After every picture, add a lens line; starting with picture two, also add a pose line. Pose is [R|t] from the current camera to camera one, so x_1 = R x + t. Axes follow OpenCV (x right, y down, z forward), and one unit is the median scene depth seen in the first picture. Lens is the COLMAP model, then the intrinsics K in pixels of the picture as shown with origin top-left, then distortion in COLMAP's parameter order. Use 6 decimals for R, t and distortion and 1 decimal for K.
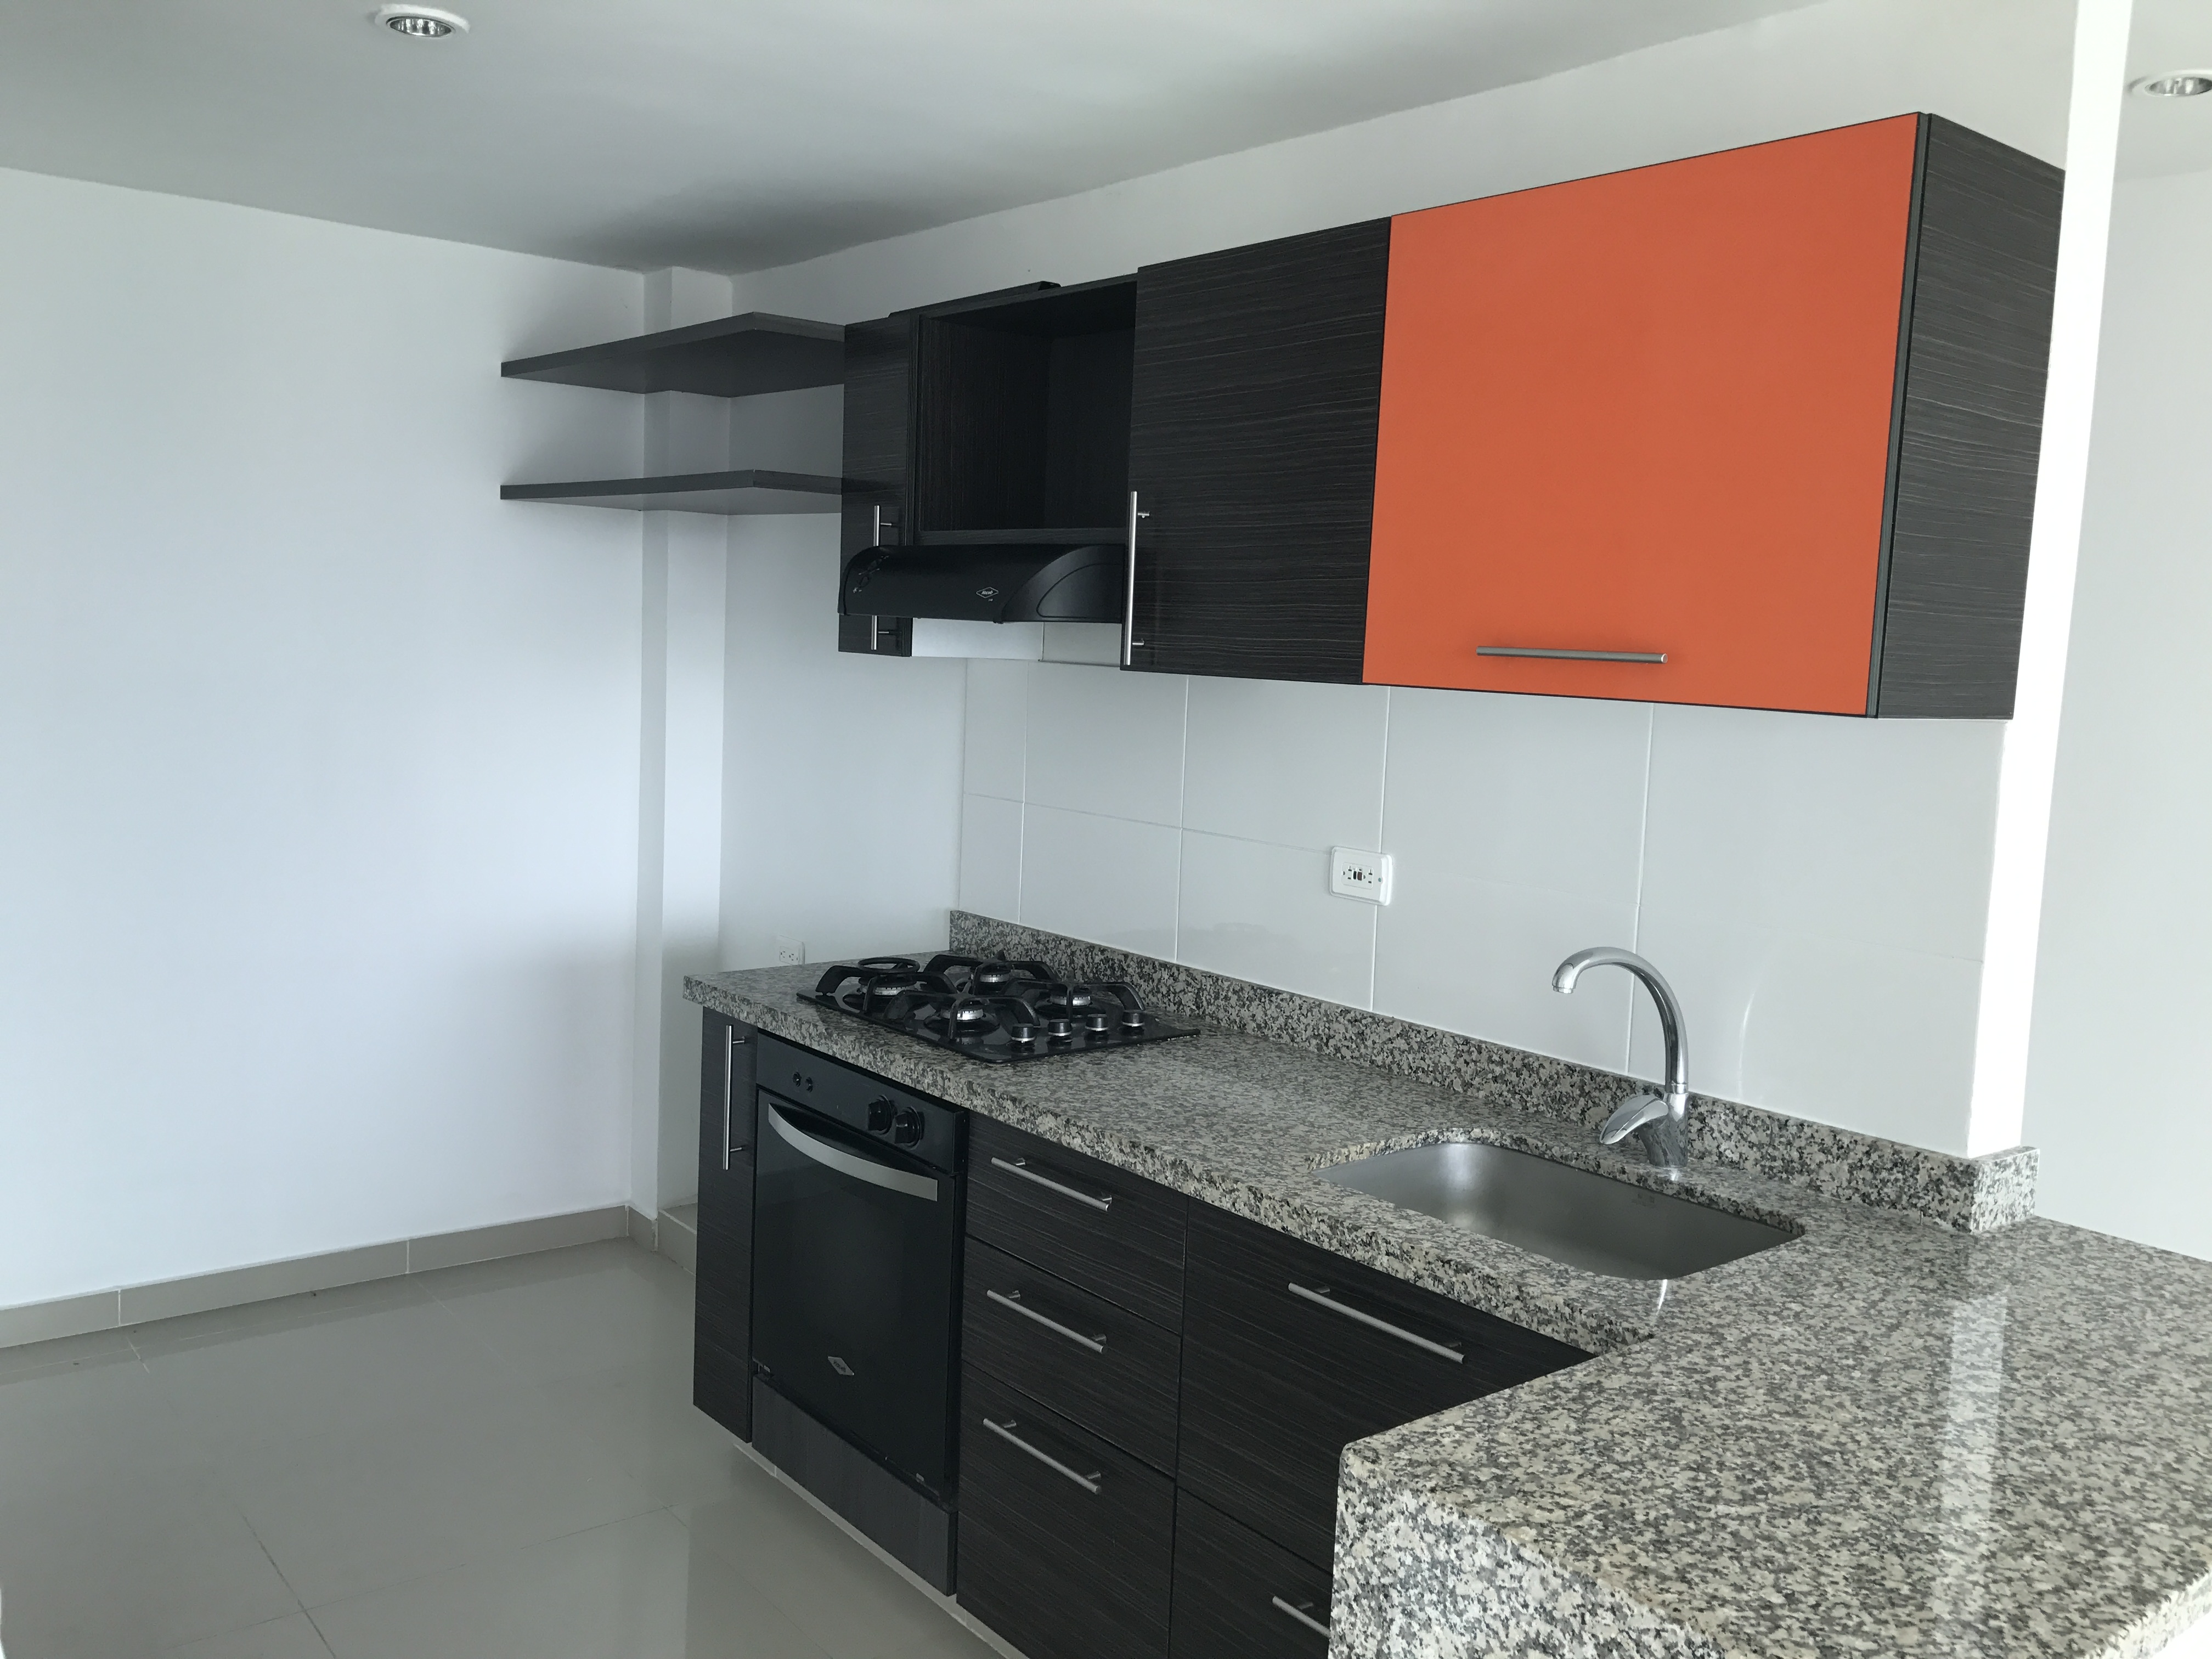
lens RADIAL K [[1815.4, 0, 1071.3], [0, 1815.4, 790.1], [0, 0, 1]] dist [0.224675, -0.620004]
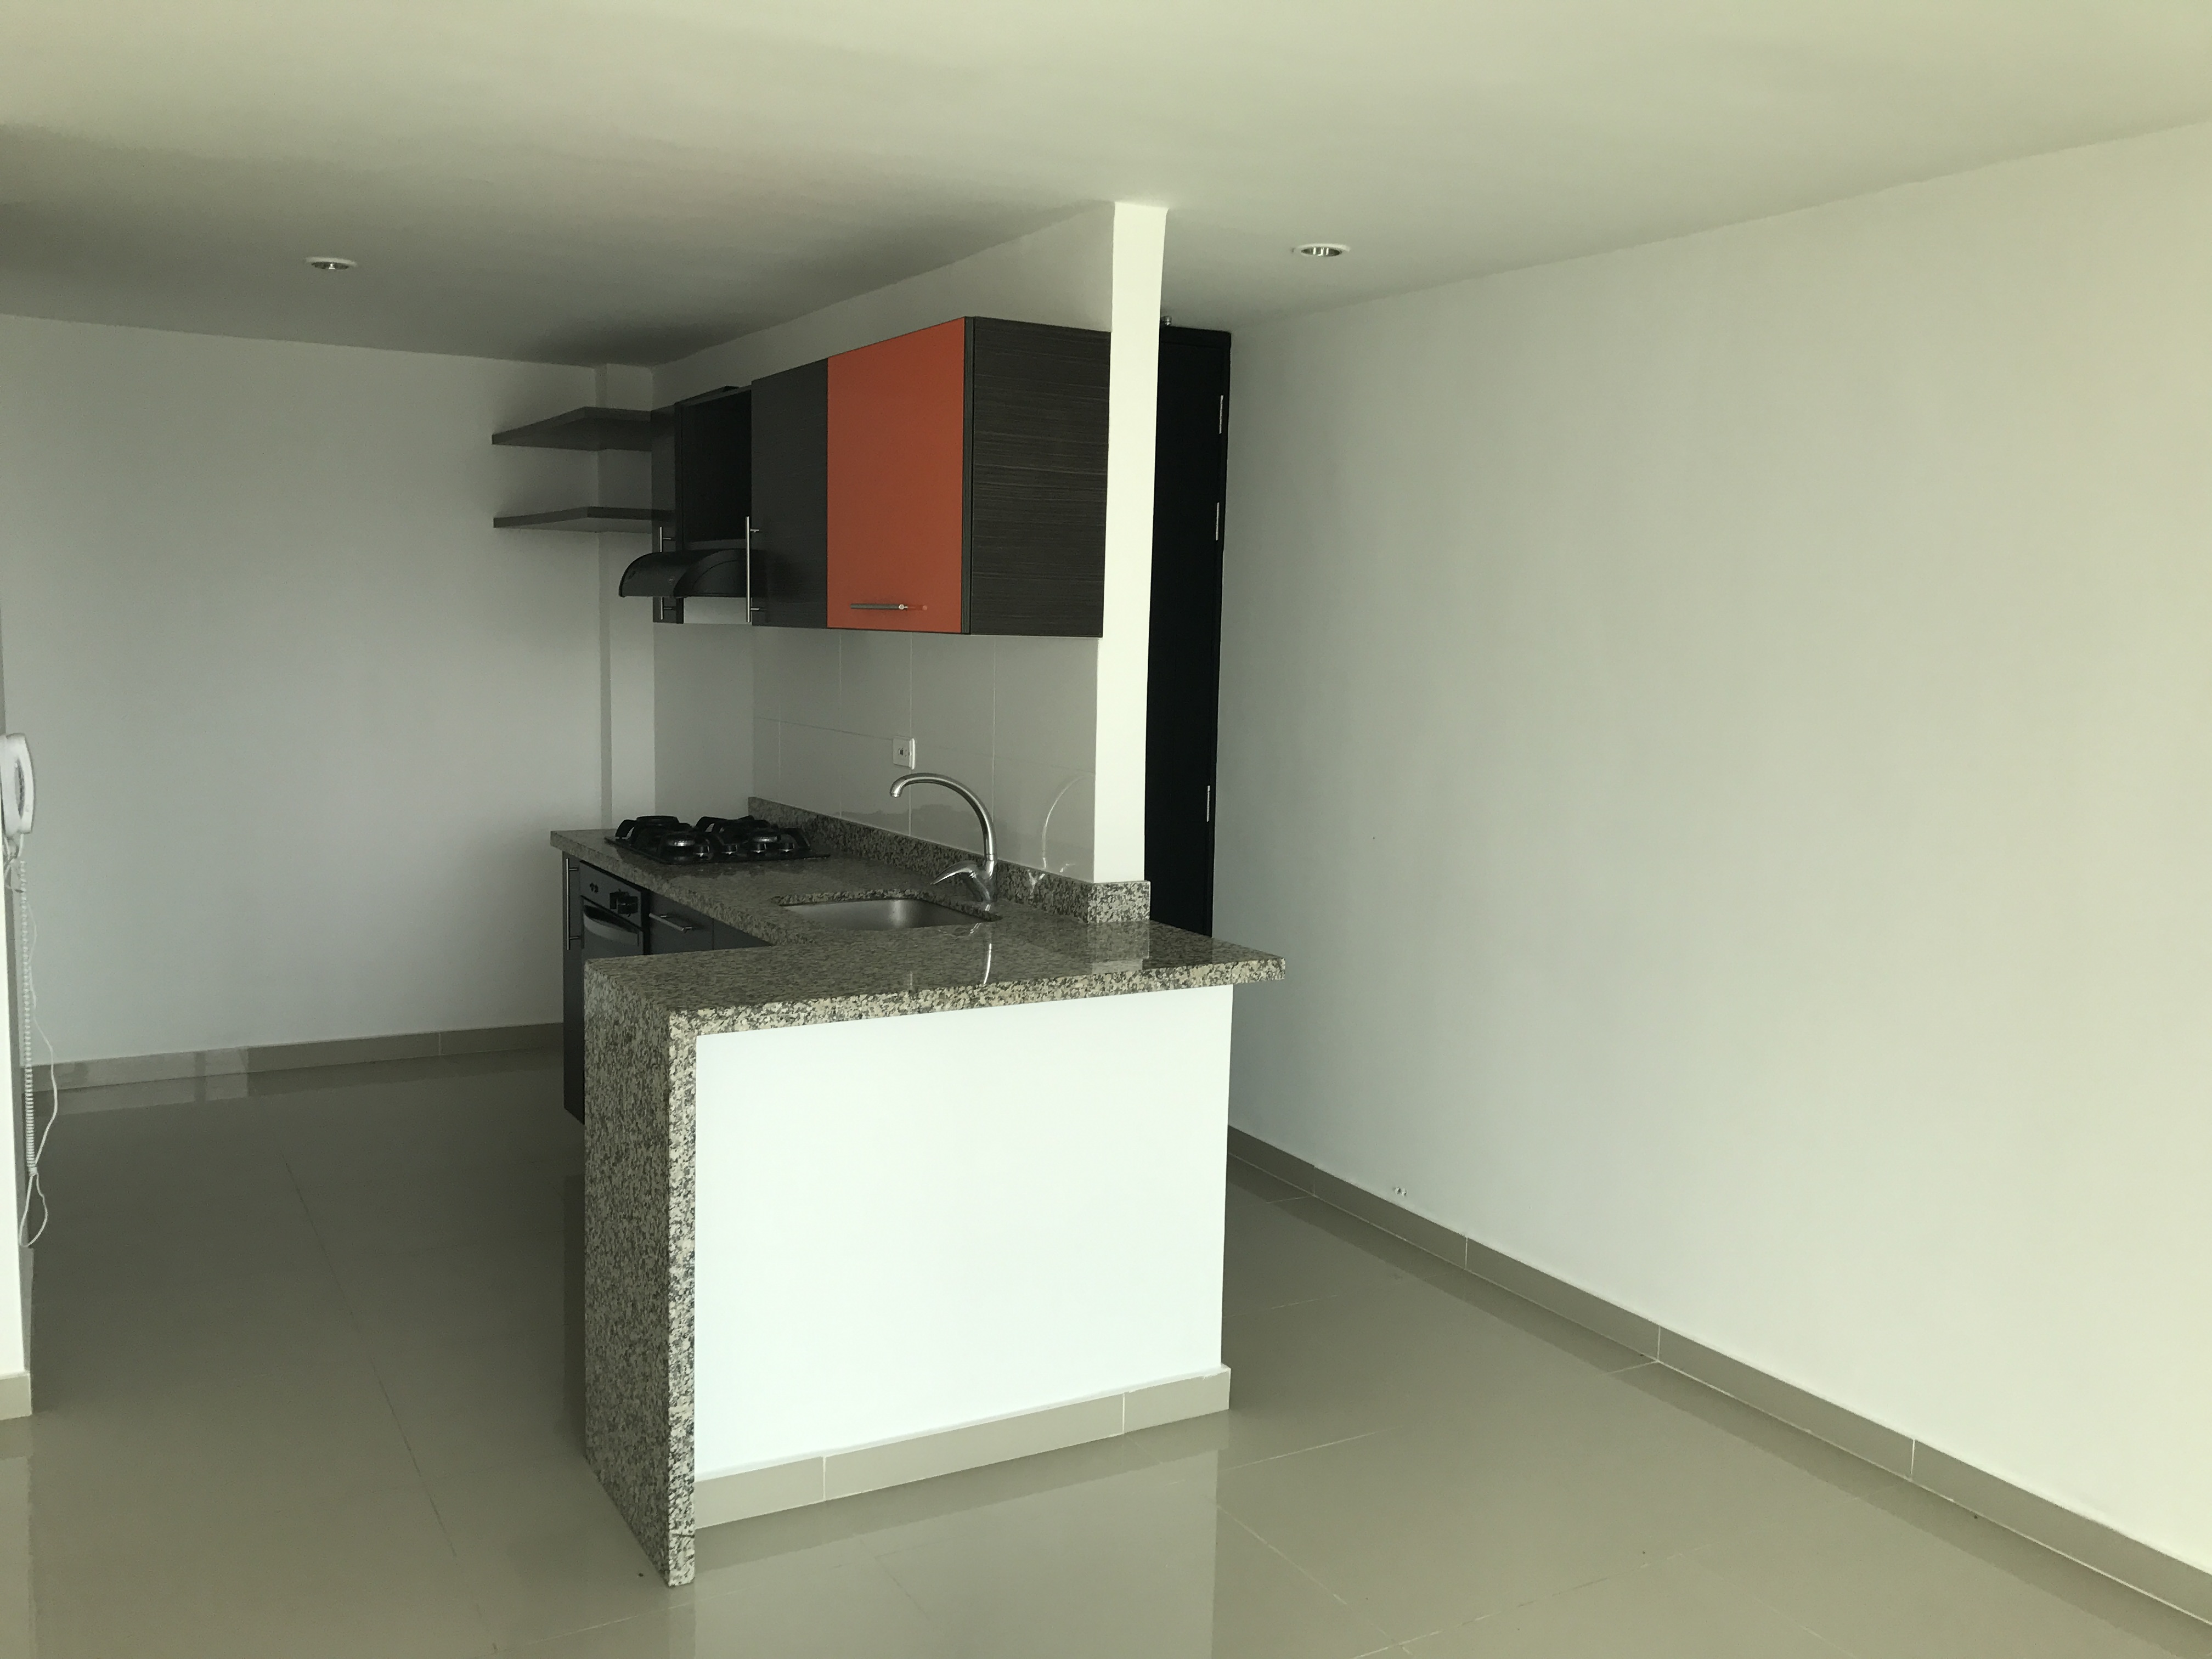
lens RADIAL K [[1857.6, 0, 1106.0], [0, 1857.6, 829.5], [0, 0, 1]] dist [-0.012741, -0.001679]
pose [[0.990345, -0.006527, -0.138473, 0.572708], [0.009962, 0.999659, 0.024125, 0.079087], [0.138269, -0.025272, 0.990072, -0.605696]]
